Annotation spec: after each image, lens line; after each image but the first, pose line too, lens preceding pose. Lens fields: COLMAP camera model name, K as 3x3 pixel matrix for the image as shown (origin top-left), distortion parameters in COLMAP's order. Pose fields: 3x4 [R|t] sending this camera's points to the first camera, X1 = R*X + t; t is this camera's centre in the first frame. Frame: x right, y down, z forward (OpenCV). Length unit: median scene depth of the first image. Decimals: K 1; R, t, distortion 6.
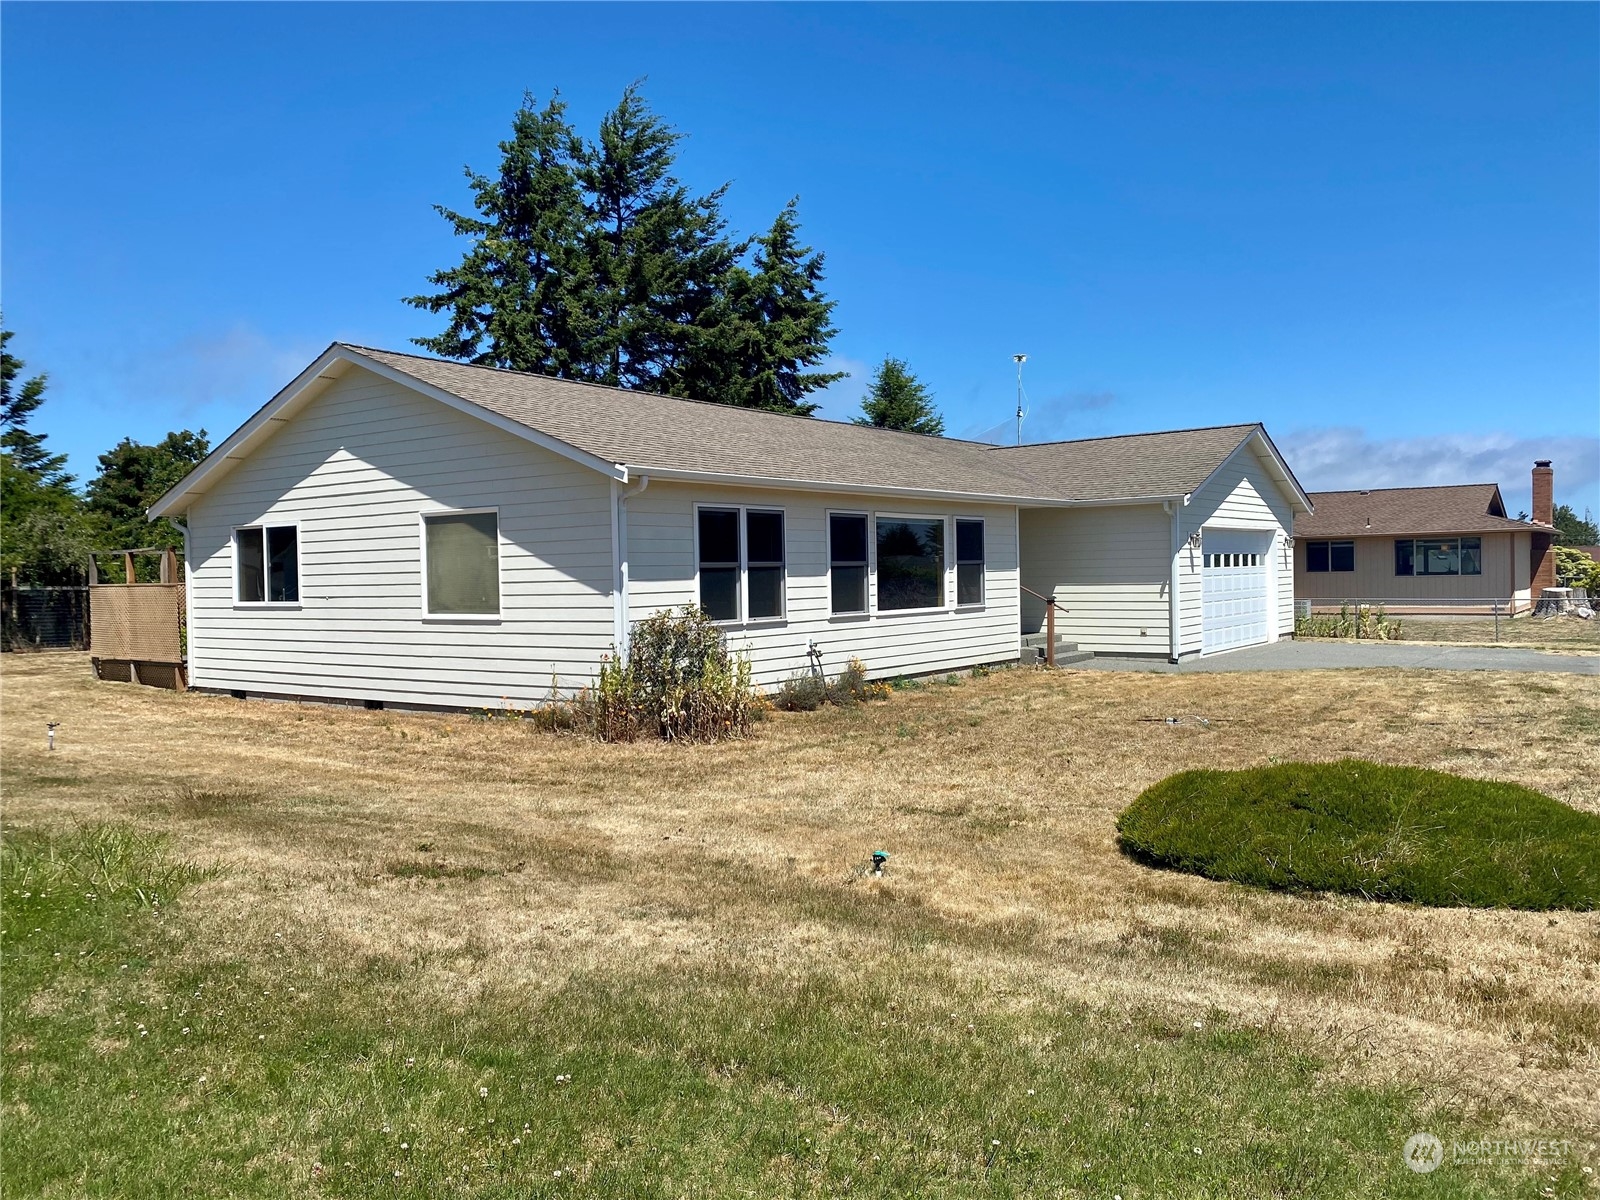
lens RADIAL K [[1219.2, 0, 802.3], [0, 1219.2, 595.2], [0, 0, 1]] dist [0.048764, -0.042377]
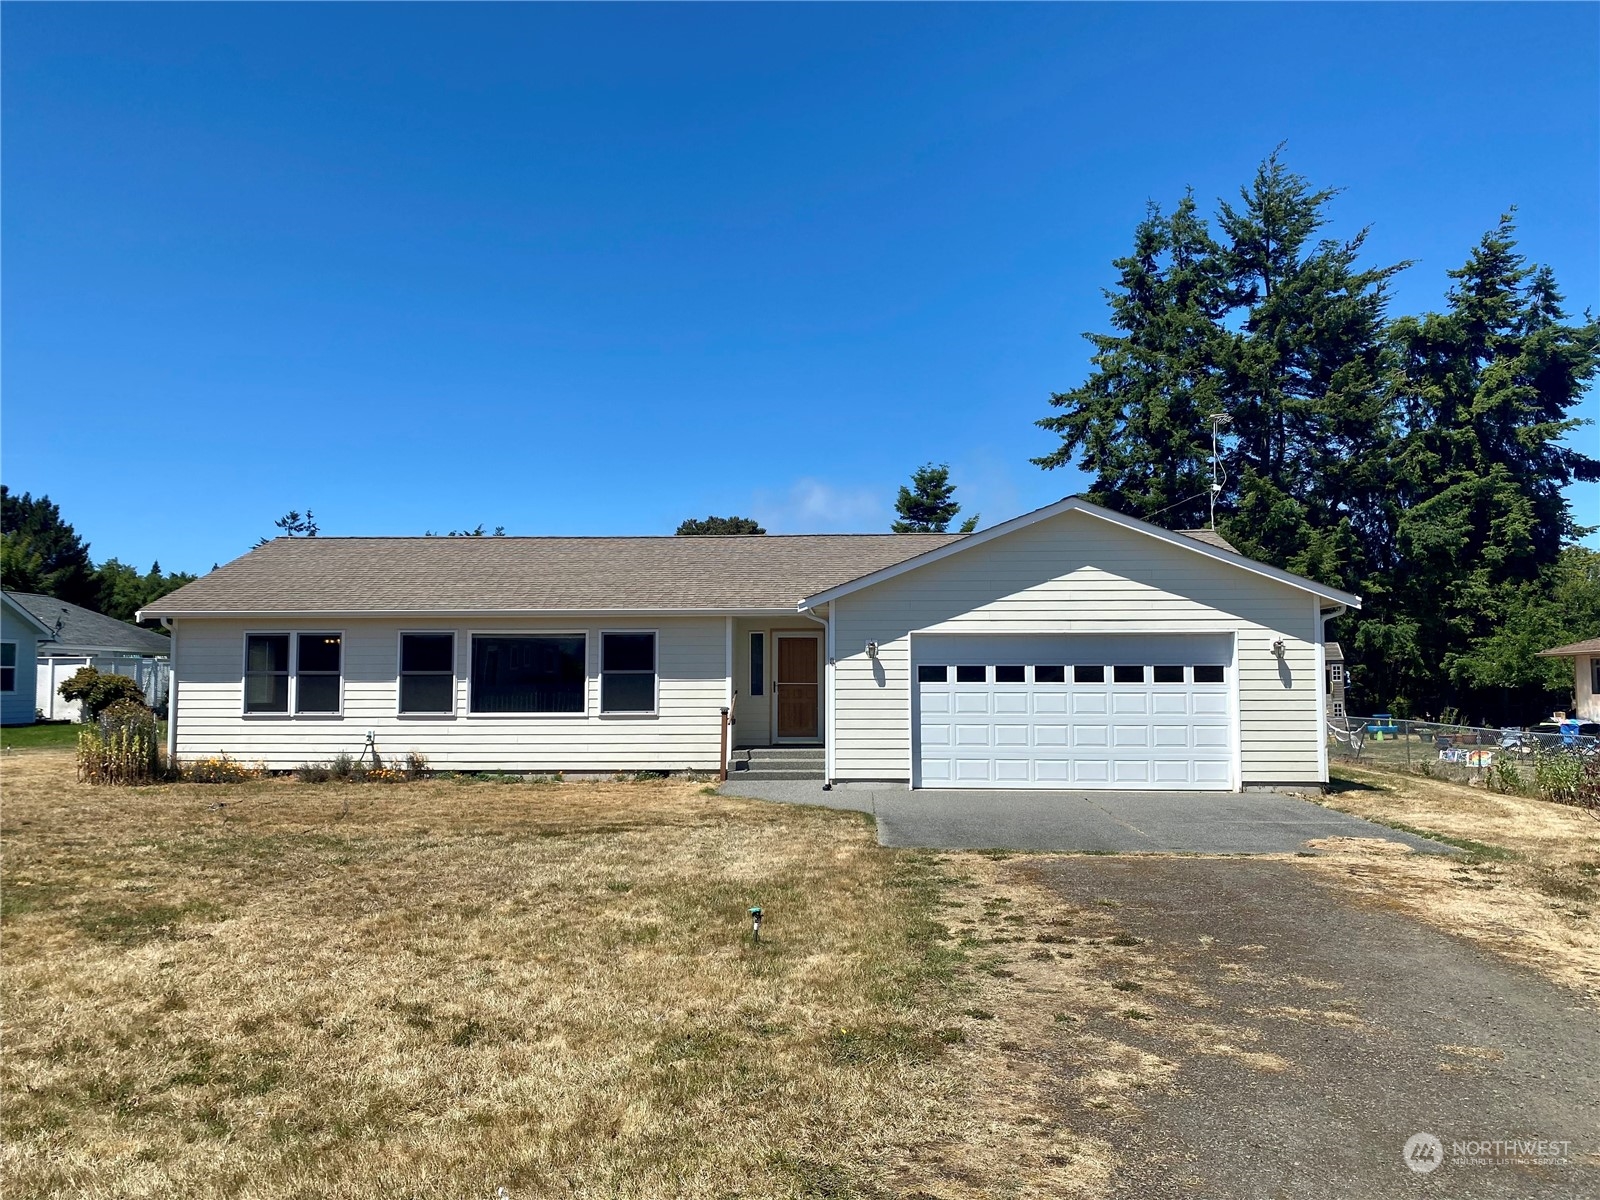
lens RADIAL K [[1219.2, 0, 801.7], [0, 1219.2, 604.3], [0, 0, 1]] dist [0.048764, -0.042377]
pose [[0.575958, -0.032260, -0.816842, 1.229374], [-0.025632, 0.998017, -0.057488, -0.032384], [0.817077, 0.054048, 0.573989, 0.570444]]
